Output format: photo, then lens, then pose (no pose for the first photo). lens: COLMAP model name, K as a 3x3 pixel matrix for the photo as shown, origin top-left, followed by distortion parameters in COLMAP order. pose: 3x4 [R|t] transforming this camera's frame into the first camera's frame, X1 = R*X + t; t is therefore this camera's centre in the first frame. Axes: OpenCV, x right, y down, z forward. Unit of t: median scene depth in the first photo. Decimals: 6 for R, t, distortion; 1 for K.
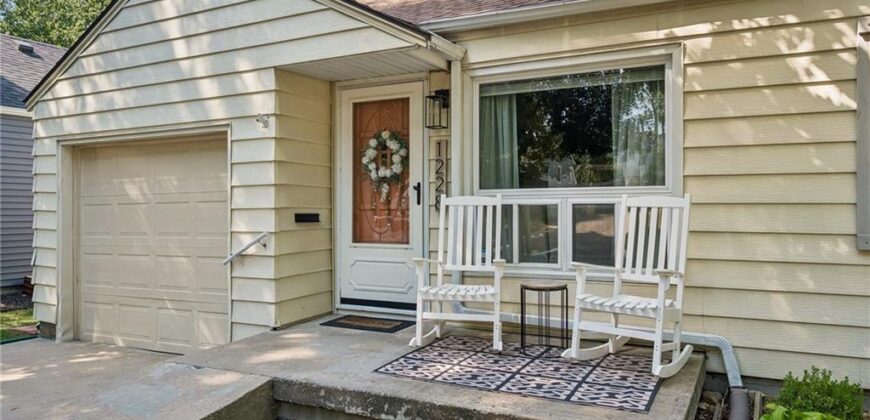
lens RADIAL K [[618.8, 0, 438.0], [0, 618.8, 211.8], [0, 0, 1]] dist [-0.009517, 0.001921]
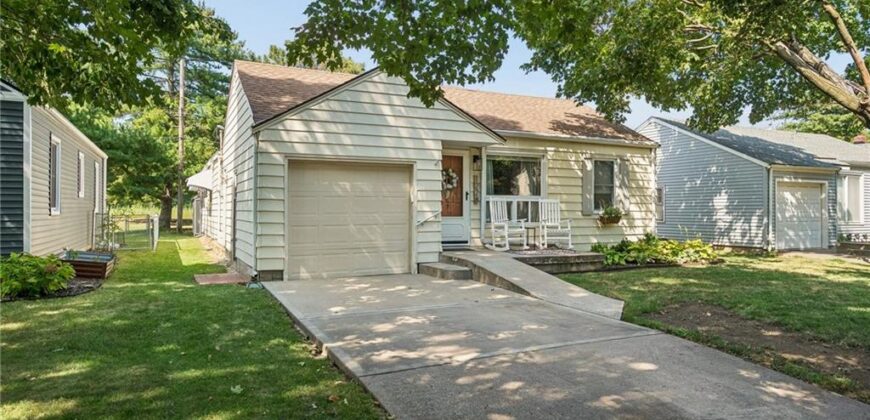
lens RADIAL K [[548.5, 0, 432.5], [0, 548.5, 208.5], [0, 0, 1]] dist [0.000983, -0.001246]
pose [[0.596598, 0.005392, 0.802522, -1.860705], [-0.005033, 0.999983, -0.002977, 0.028411], [-0.802524, -0.002263, 0.596615, -0.191916]]
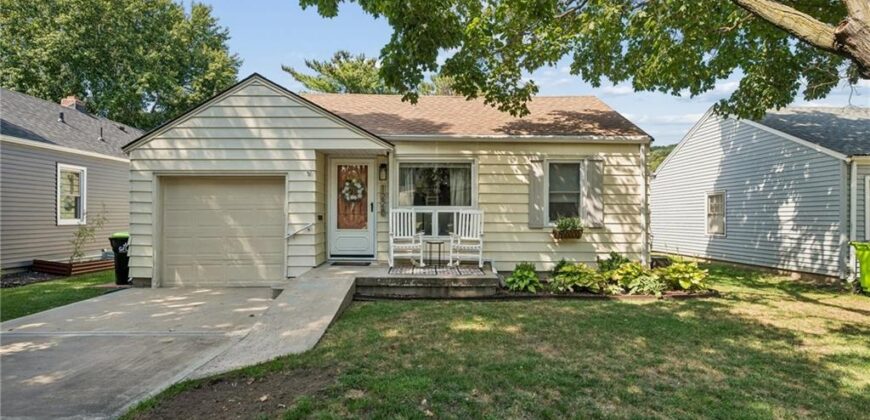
lens RADIAL K [[448.1, 0, 435.0], [0, 448.1, 216.3], [0, 0, 1]] dist [-0.002986, 0.001463]
pose [[0.881851, 0.007592, 0.471467, -0.615271], [-0.005568, 0.999968, -0.005687, 0.012586], [-0.471496, 0.002390, 0.881865, -0.594467]]
